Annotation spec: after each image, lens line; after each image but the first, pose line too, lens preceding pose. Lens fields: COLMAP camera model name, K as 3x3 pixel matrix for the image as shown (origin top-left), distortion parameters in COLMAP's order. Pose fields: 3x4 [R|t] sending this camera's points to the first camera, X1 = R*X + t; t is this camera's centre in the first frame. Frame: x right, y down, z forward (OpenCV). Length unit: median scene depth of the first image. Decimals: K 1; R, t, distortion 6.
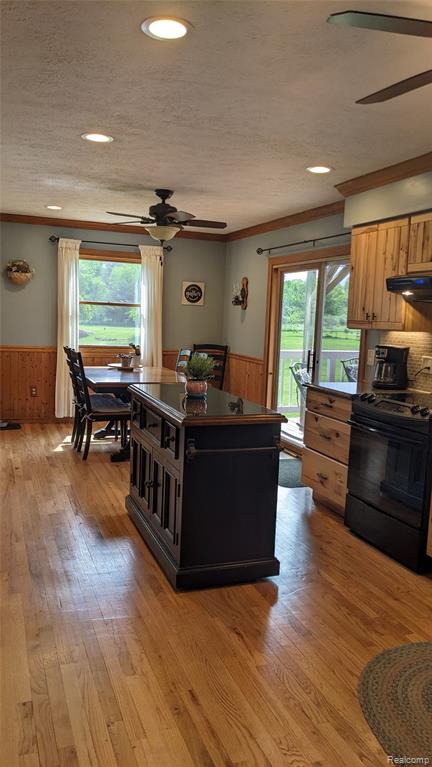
lens RADIAL K [[603.6, 0, 218.7], [0, 603.6, 381.2], [0, 0, 1]] dist [0.095180, -0.150142]
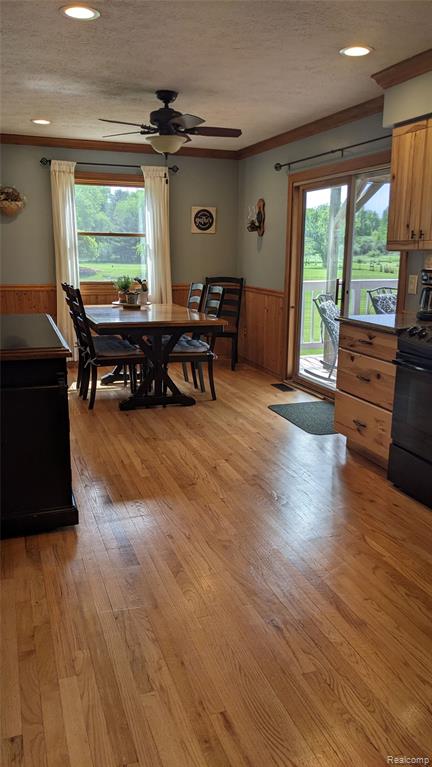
lens RADIAL K [[603.6, 0, 218.7], [0, 603.6, 381.2], [0, 0, 1]] dist [0.095180, -0.150142]
pose [[0.999403, -0.027143, -0.021385, -0.008992], [0.029246, 0.994028, 0.105133, -0.001273], [0.018404, -0.105696, 0.994228, 0.101655]]
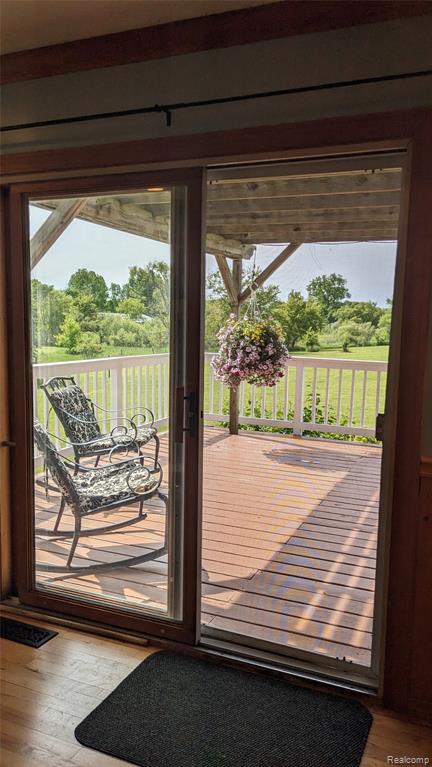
lens RADIAL K [[608.8, 0, 215.1], [0, 608.8, 402.1], [0, 0, 1]] dist [0.000831, 0.000199]
pose [[0.696980, -0.124585, 0.706186, -0.123587], [0.089382, 0.992206, 0.086827, -0.076789], [-0.711499, 0.002604, 0.702683, 0.711582]]
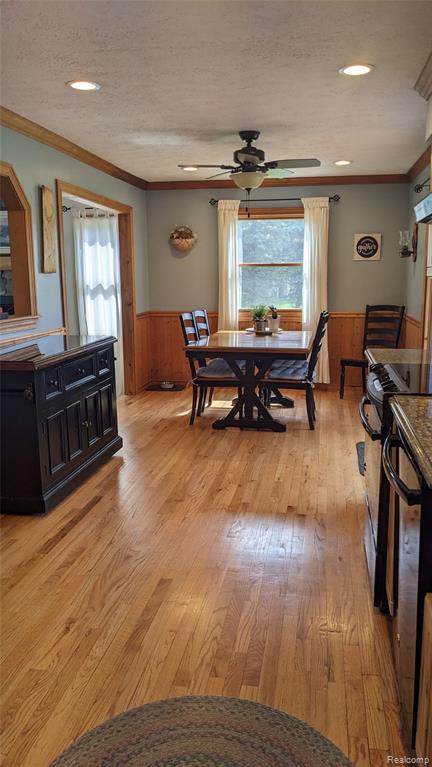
lens RADIAL K [[603.6, 0, 218.7], [0, 603.6, 381.2], [0, 0, 1]] dist [0.095180, -0.150142]
pose [[0.861577, 0.042586, -0.505838, 0.300662], [-0.015094, 0.998183, 0.058327, 0.000551], [0.507403, -0.042618, 0.860655, 0.167627]]
